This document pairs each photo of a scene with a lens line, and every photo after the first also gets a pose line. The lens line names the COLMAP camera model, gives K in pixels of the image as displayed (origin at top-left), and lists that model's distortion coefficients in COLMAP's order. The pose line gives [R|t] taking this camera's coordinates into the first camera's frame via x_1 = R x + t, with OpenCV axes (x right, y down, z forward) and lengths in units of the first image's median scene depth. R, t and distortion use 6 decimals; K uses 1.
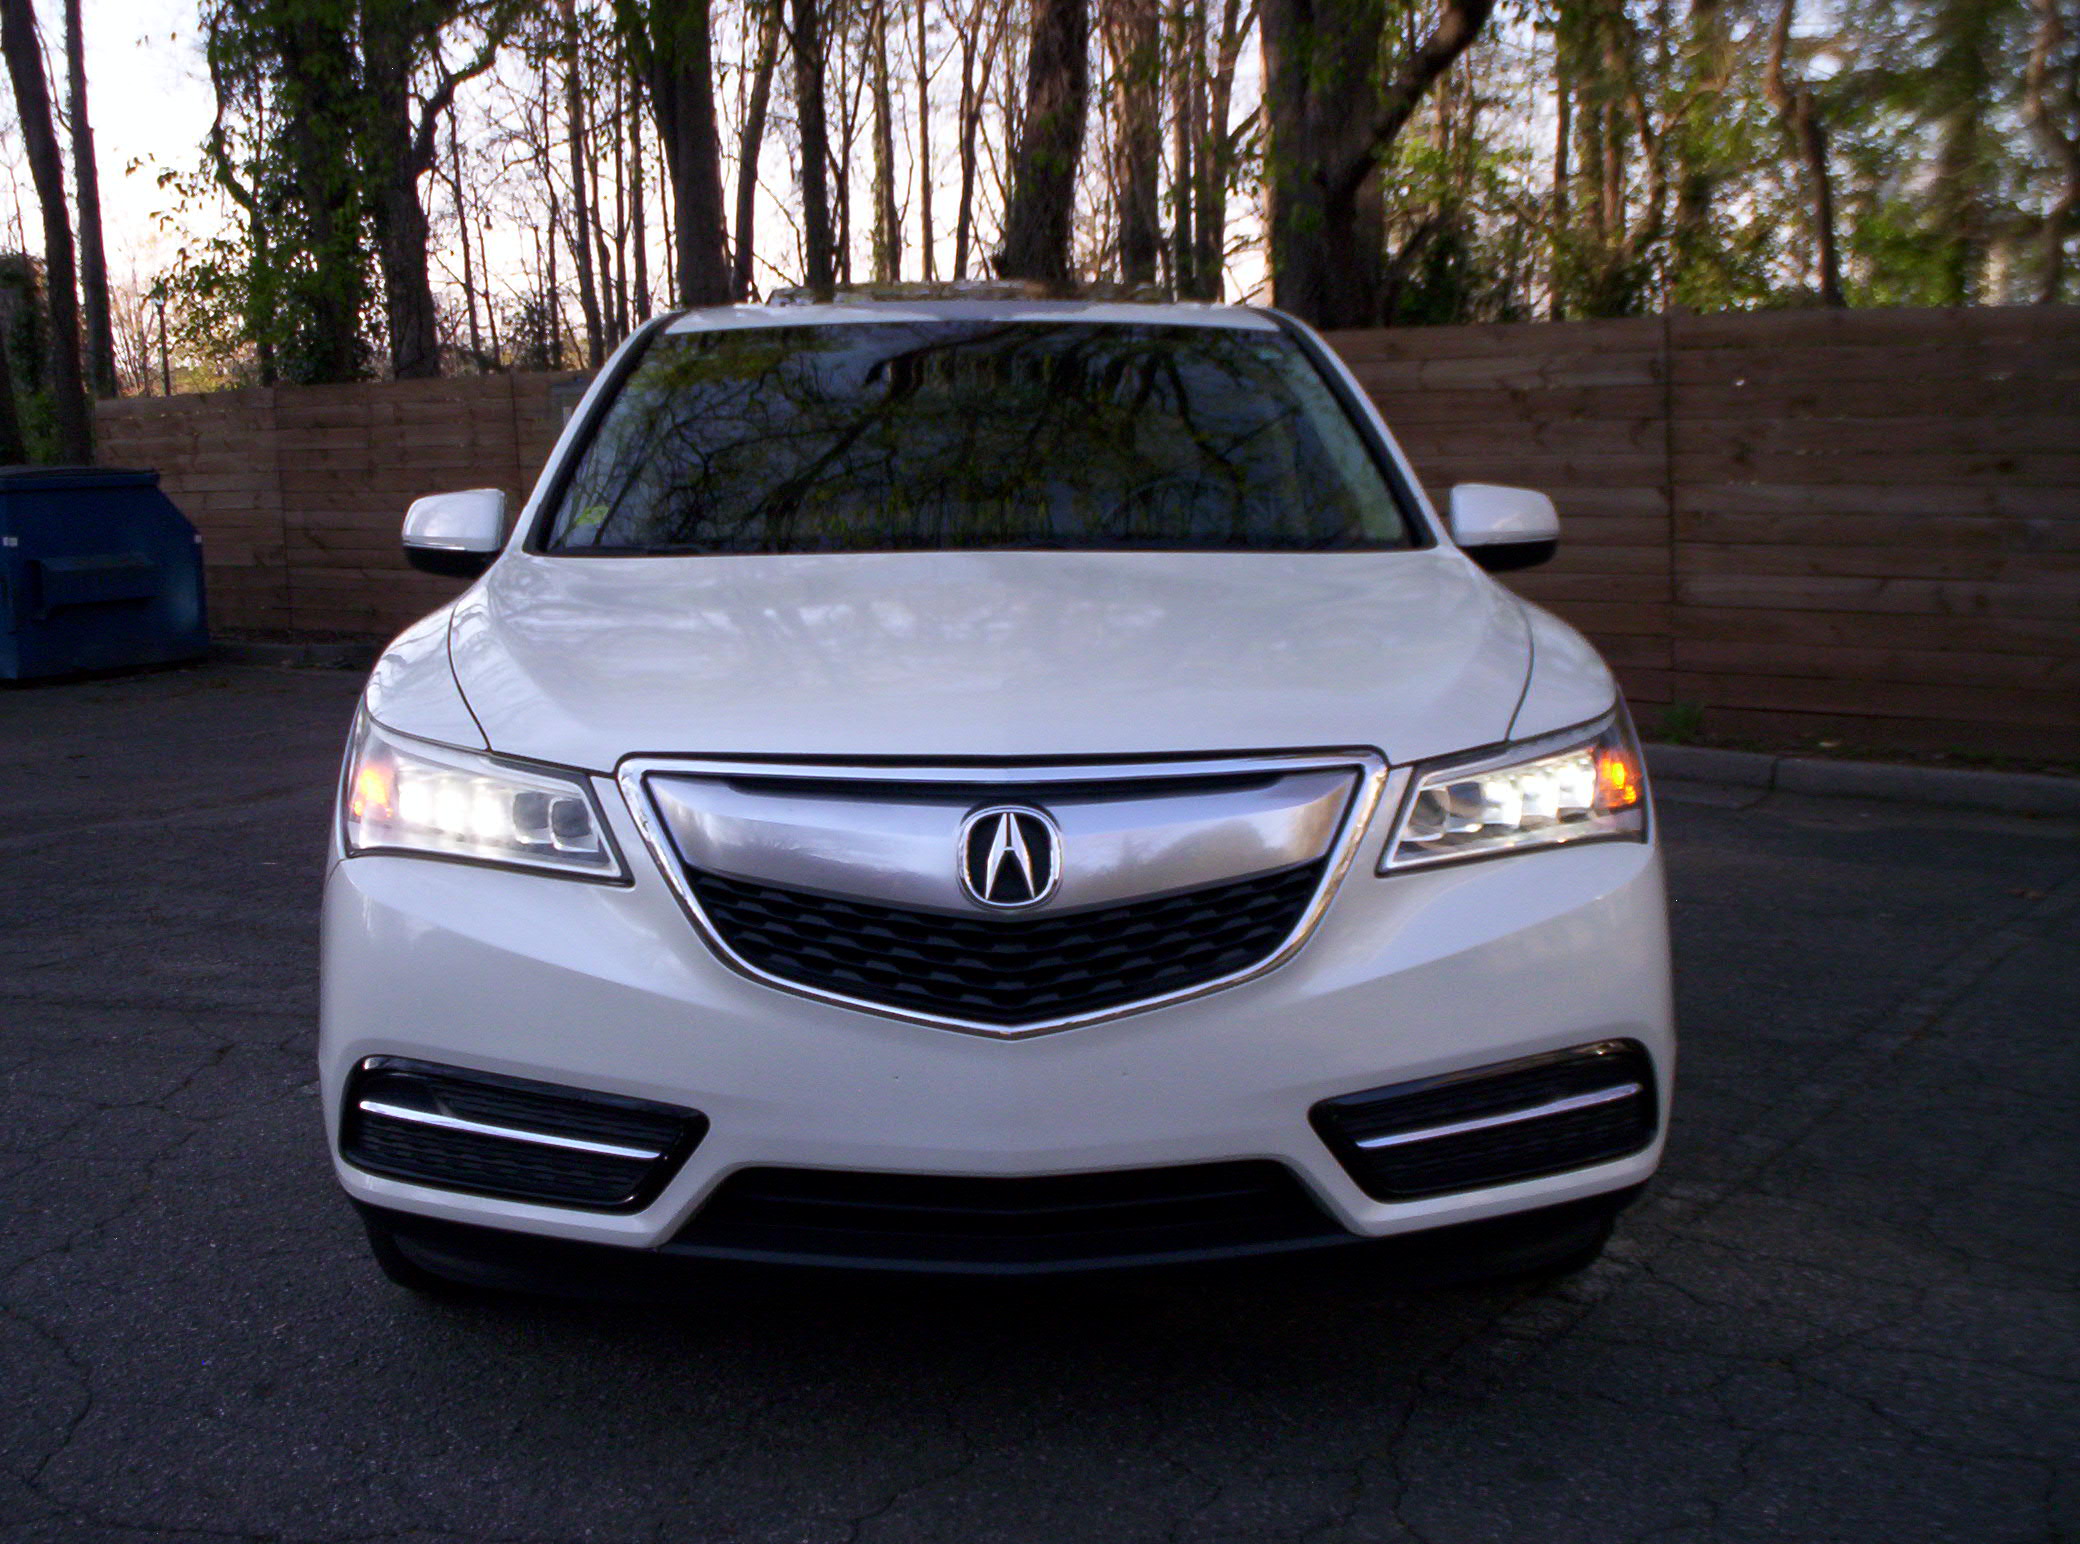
lens RADIAL K [[2214.9, 0, 1036.5], [0, 2214.9, 764.3], [0, 0, 1]] dist [-0.074435, 0.000000]
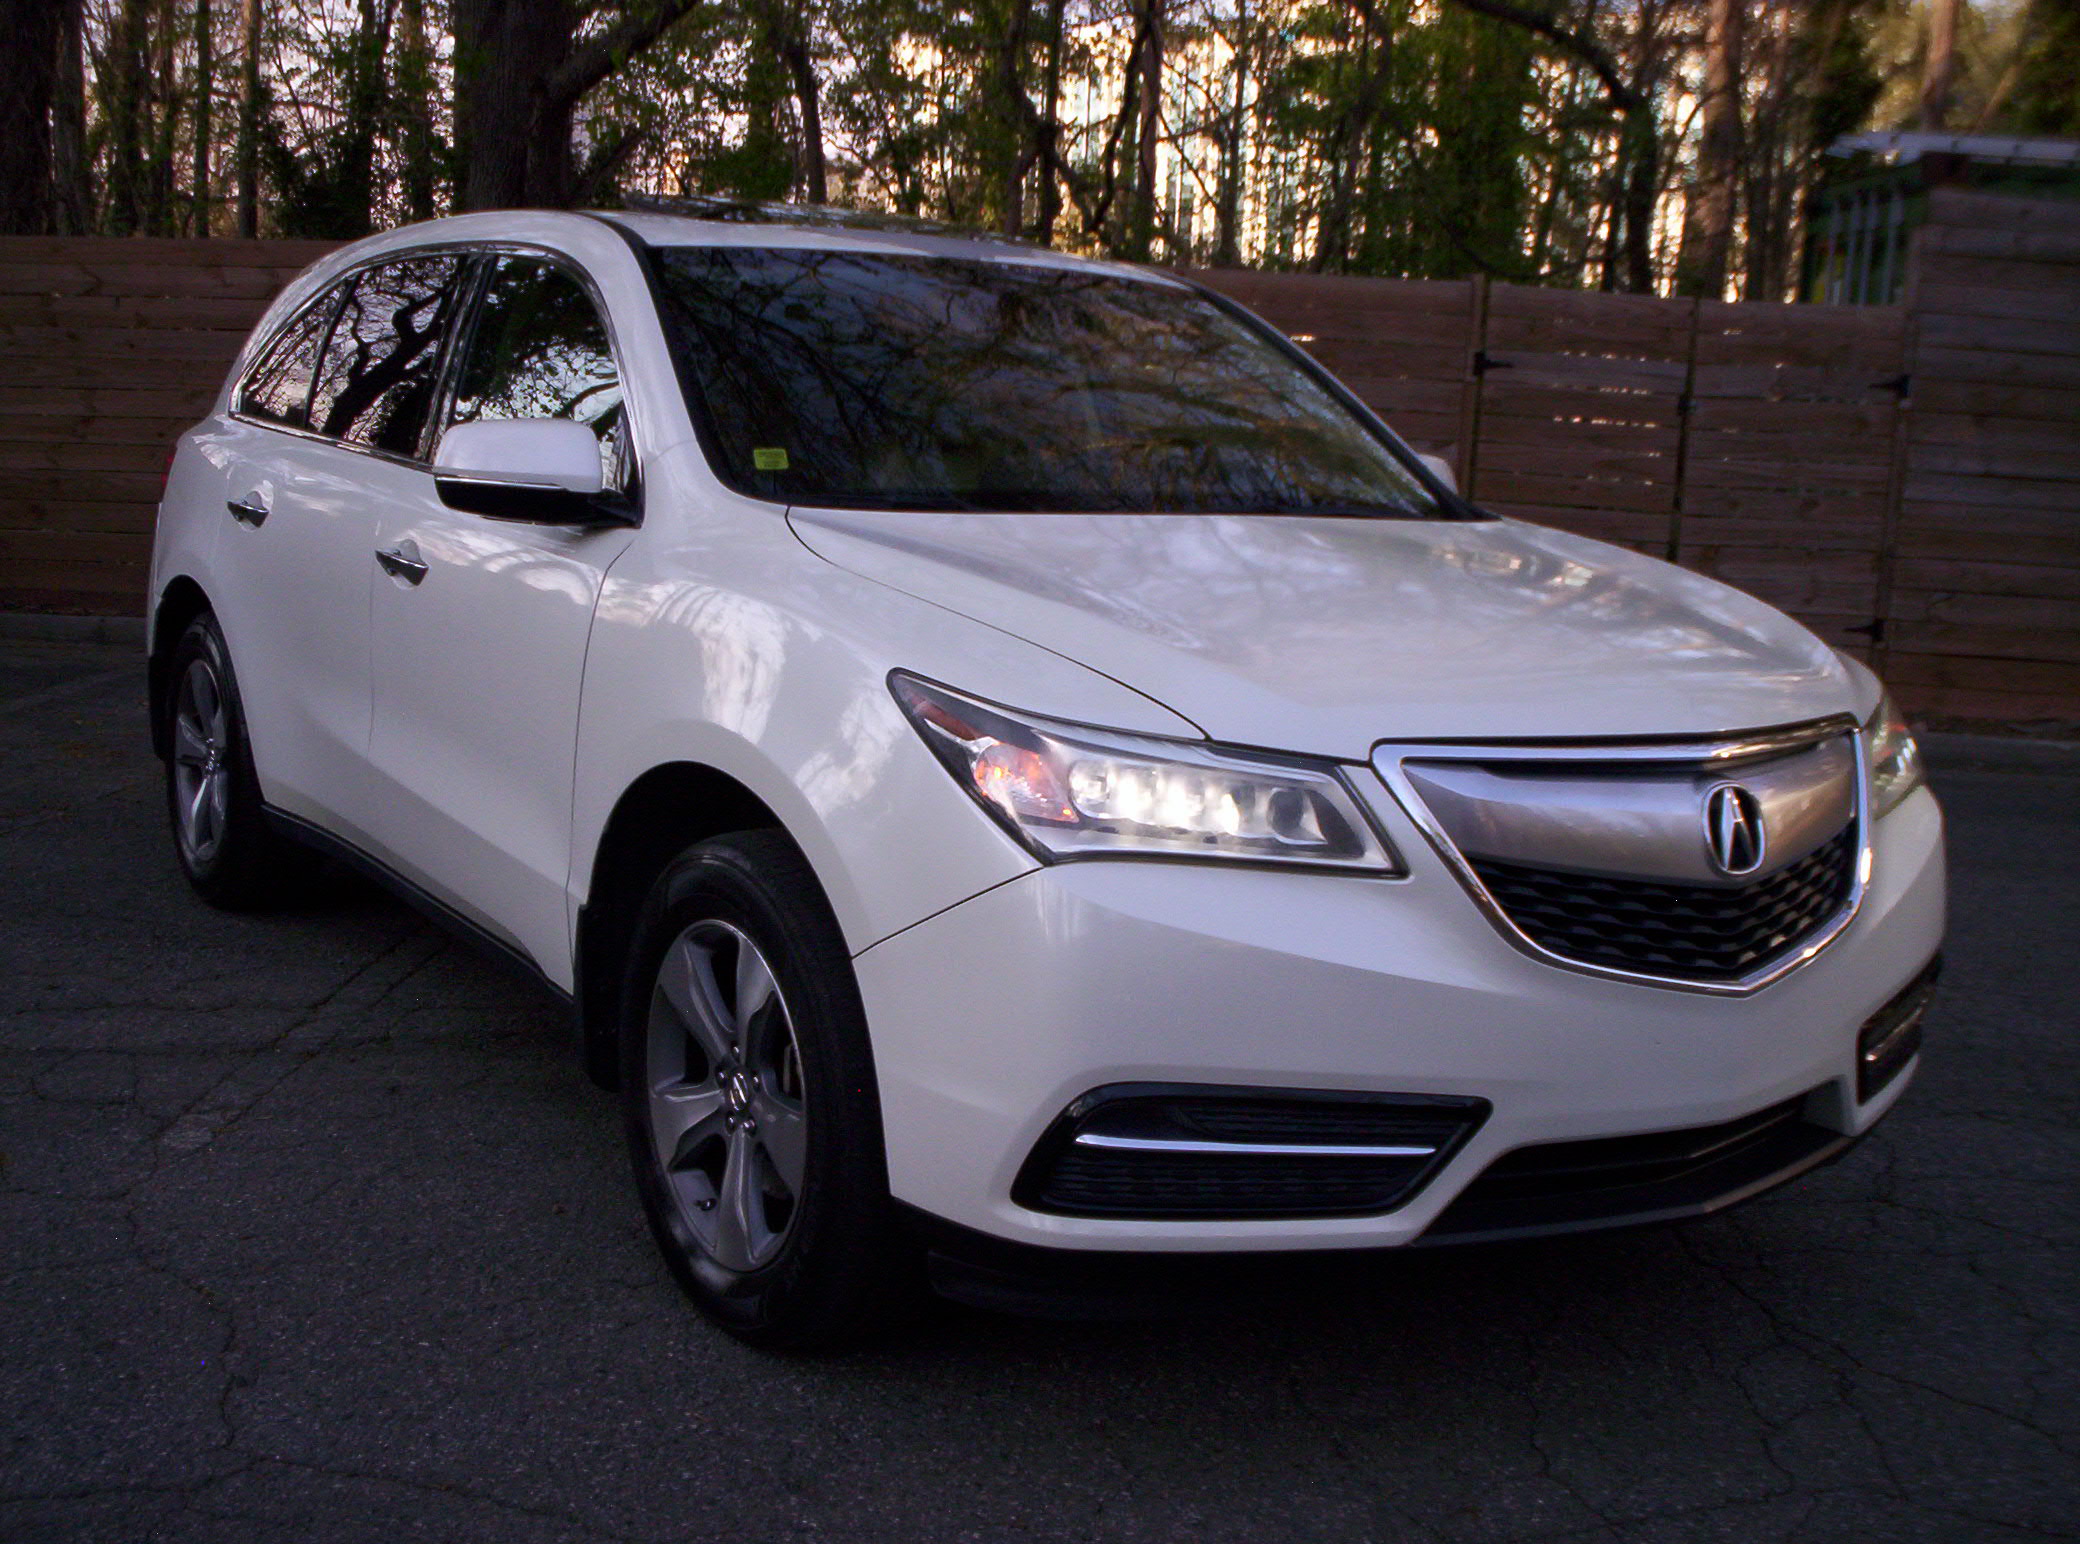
lens RADIAL K [[2214.9, 0, 1026.5], [0, 2214.9, 755.1], [0, 0, 1]] dist [-0.074435, 0.000000]
pose [[0.837498, -0.031371, 0.545539, -0.841186], [0.013940, 0.999252, 0.036063, -0.035610], [-0.546263, -0.022598, 0.837309, 0.276046]]
